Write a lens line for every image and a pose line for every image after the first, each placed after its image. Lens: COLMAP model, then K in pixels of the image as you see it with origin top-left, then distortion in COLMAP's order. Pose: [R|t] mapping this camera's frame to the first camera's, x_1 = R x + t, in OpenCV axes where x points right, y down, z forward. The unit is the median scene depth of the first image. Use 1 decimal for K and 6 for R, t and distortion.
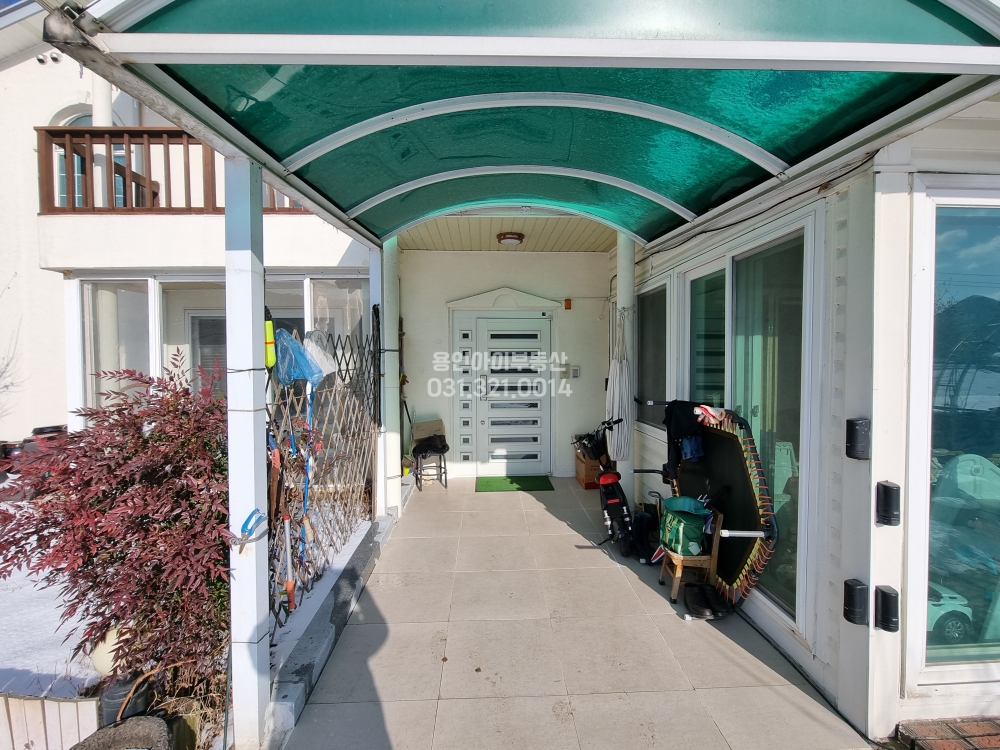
lens RADIAL K [[461.4, 0, 498.4], [0, 461.4, 369.8], [0, 0, 1]] dist [-0.001367, 0.000560]
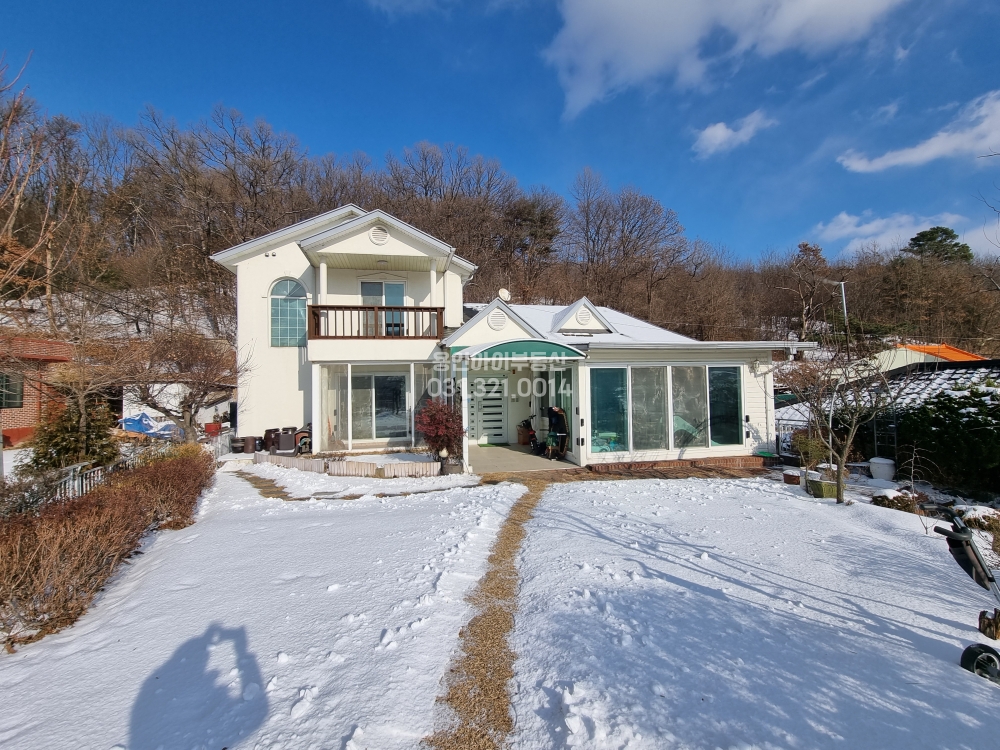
lens RADIAL K [[461.4, 0, 500.7], [0, 461.4, 374.1], [0, 0, 1]] dist [-0.001367, 0.000560]
pose [[0.983304, -0.006107, 0.181869, -0.527939], [0.015091, 0.998731, -0.048055, -0.016563], [-0.181344, 0.049997, 0.982148, -2.025332]]
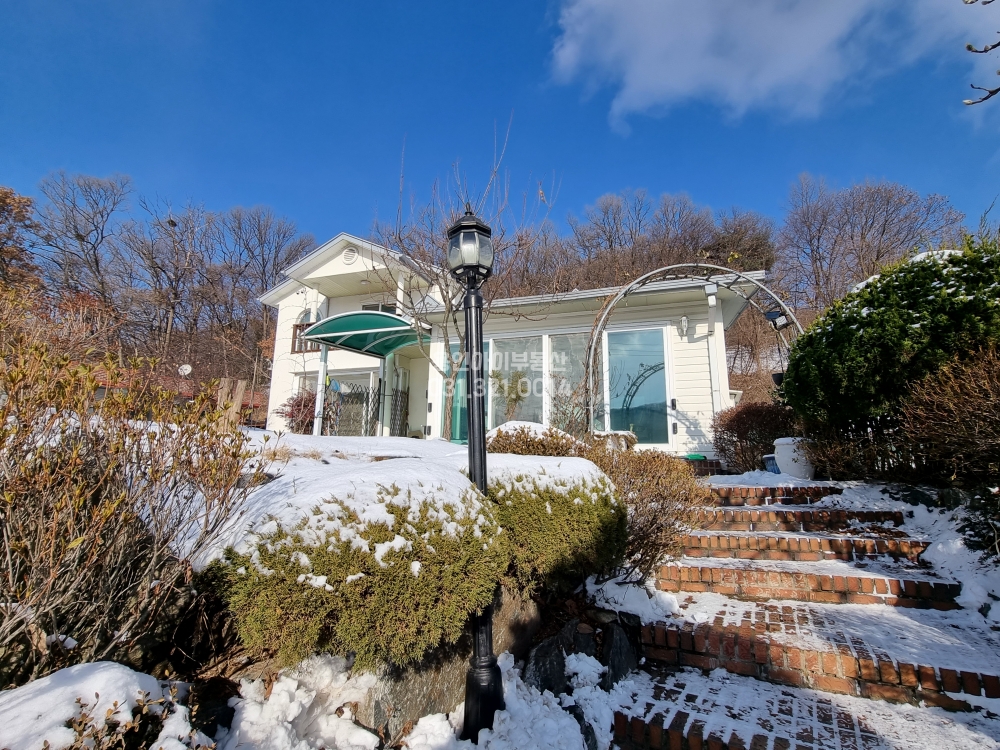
lens RADIAL K [[488.9, 0, 499.1], [0, 488.9, 377.9], [0, 0, 1]] dist [0.001197, 0.000045]
pose [[0.937562, -0.046318, -0.344719, 1.527085], [-0.023986, 0.980124, -0.196931, 0.454880], [0.346989, 0.192903, 0.917816, -1.589159]]
